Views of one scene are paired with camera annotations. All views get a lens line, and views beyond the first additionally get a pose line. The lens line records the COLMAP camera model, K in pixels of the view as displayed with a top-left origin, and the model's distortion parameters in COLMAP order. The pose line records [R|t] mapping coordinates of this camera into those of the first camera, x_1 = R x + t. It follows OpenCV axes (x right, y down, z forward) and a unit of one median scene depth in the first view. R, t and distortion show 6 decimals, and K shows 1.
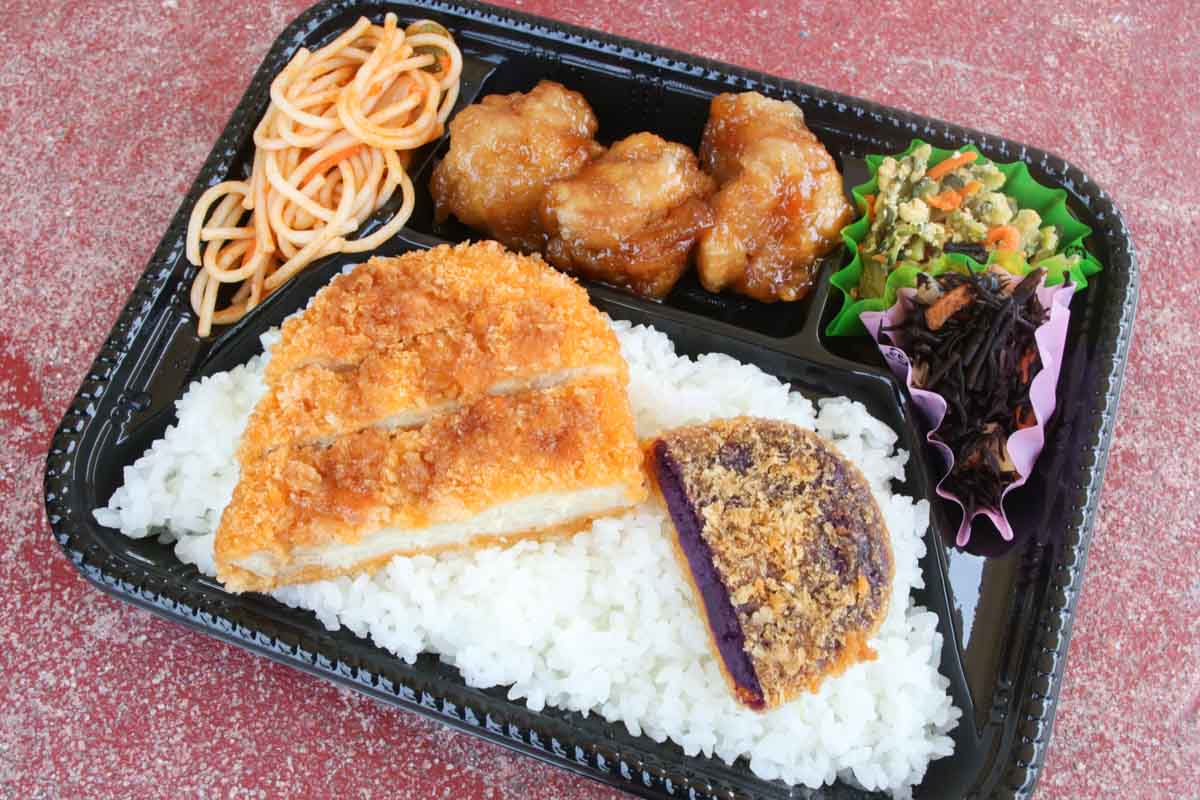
lens RADIAL K [[1099.3, 0, 588.4], [0, 1099.3, 416.2], [0, 0, 1]] dist [-0.093165, 0.053015]
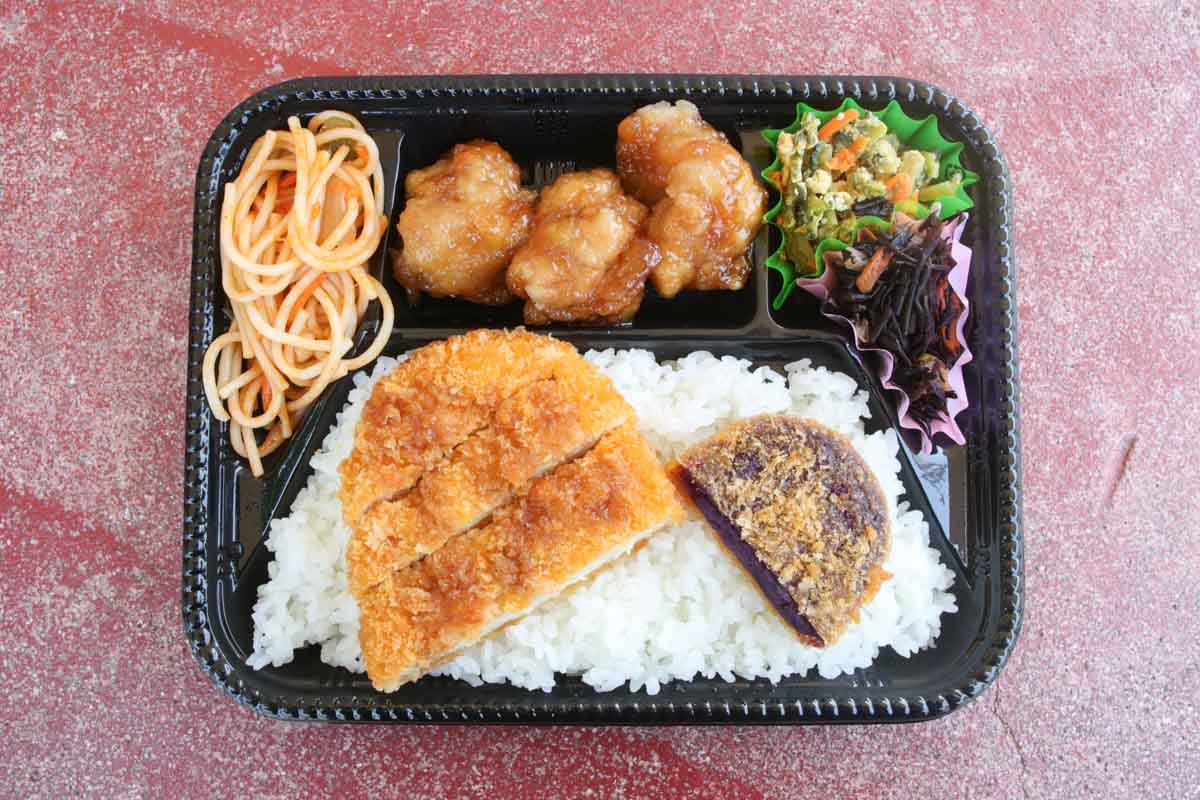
lens RADIAL K [[939.7, 0, 600.6], [0, 939.7, 356.9], [0, 0, 1]] dist [-0.086344, 0.049531]
pose [[0.941284, -0.331195, 0.065528, -0.043347], [0.299103, 0.908076, 0.293146, -0.383514], [-0.156593, -0.256334, 0.953819, 0.052941]]
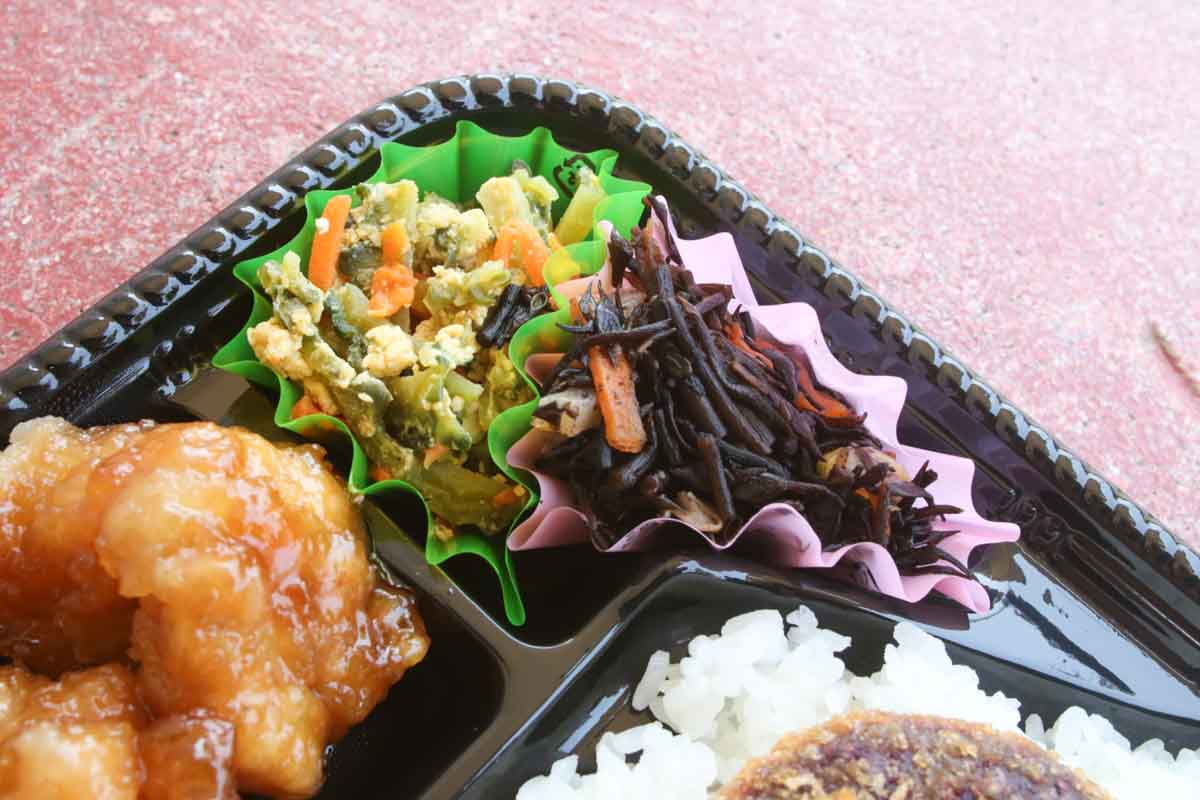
lens RADIAL K [[1359.7, 0, 595.3], [0, 1359.7, 362.9], [0, 0, 1]] dist [-0.081371, 0.000000]
pose [[0.369995, -0.771749, 0.517211, 0.002017], [0.799363, 0.548148, 0.246075, -0.267980], [-0.473416, 0.322392, 0.819719, 0.440932]]
